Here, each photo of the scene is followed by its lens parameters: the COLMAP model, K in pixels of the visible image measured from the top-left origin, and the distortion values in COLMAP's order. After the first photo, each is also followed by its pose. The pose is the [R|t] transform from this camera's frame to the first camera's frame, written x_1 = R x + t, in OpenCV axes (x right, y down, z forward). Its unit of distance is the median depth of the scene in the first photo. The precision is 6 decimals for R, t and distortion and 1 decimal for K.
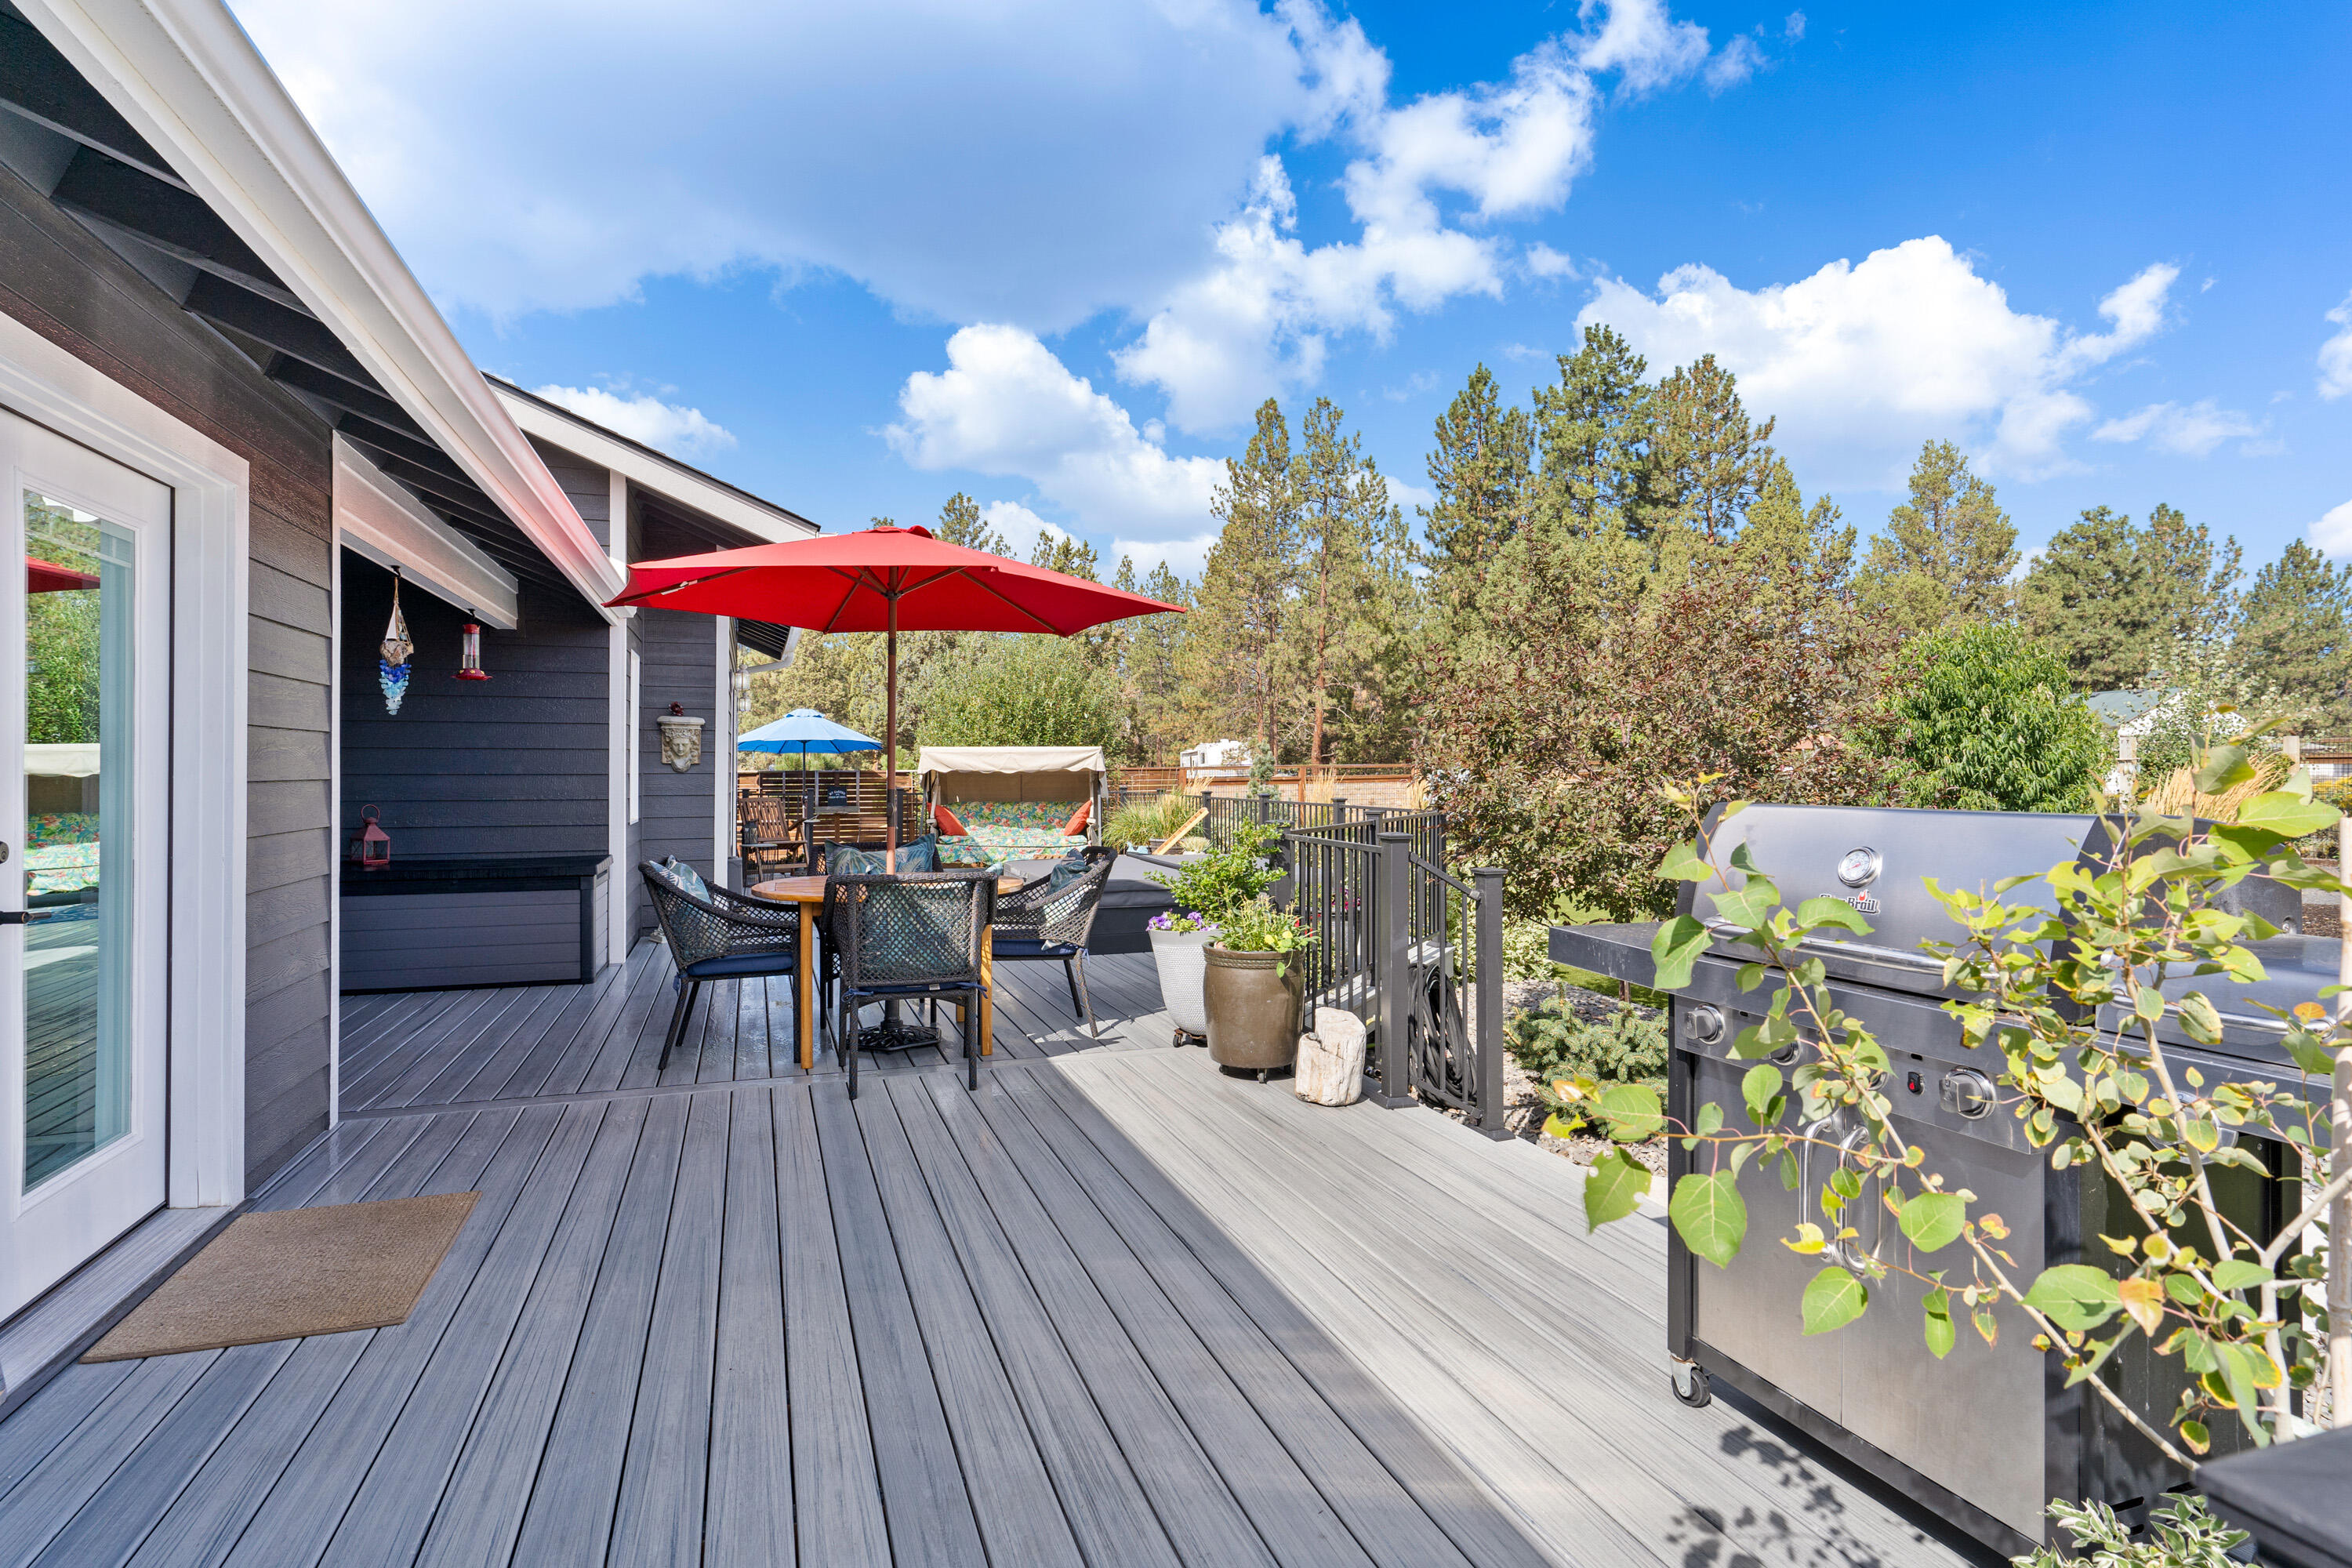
lens RADIAL K [[1264.1, 0, 1189.7], [0, 1264.1, 778.5], [0, 0, 1]] dist [0.004752, 0.000949]
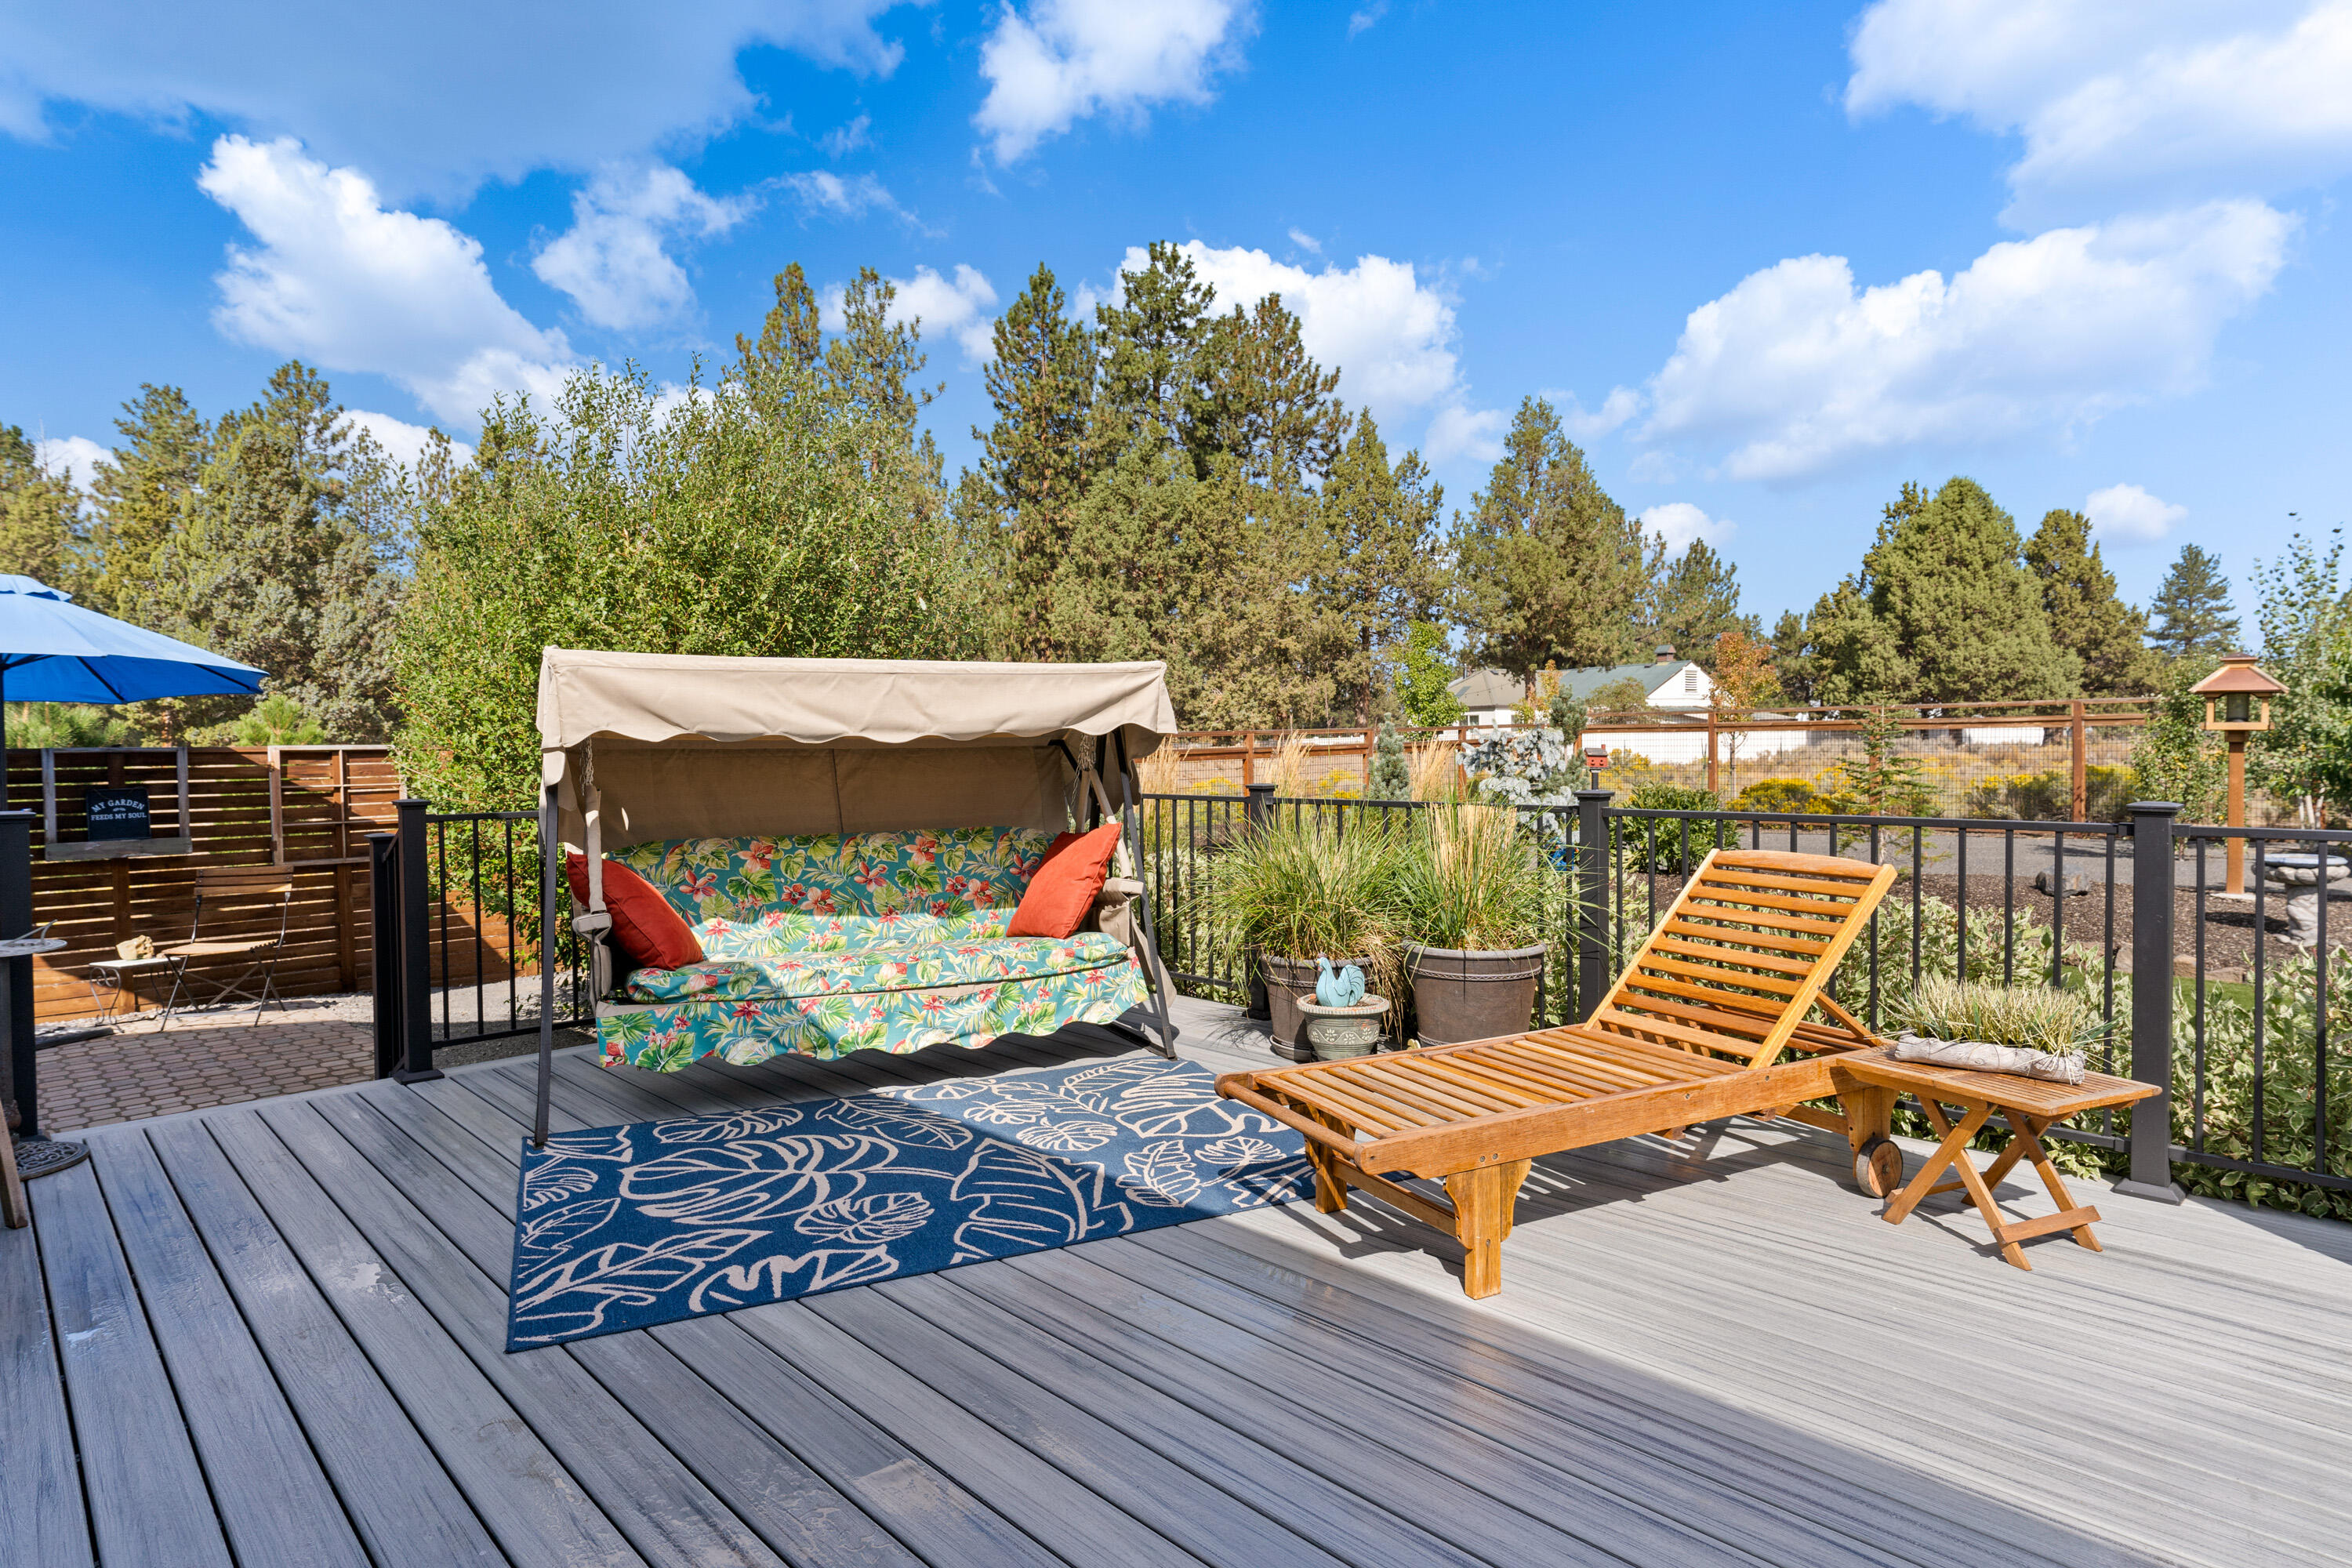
lens RADIAL K [[1264.1, 0, 1171.7], [0, 1264.1, 790.2], [0, 0, 1]] dist [0.004752, 0.000949]
pose [[0.906725, -0.023943, 0.421042, -0.056055], [0.012983, 0.999499, 0.028878, -0.000147], [-0.421523, -0.020718, 0.906581, 0.192242]]
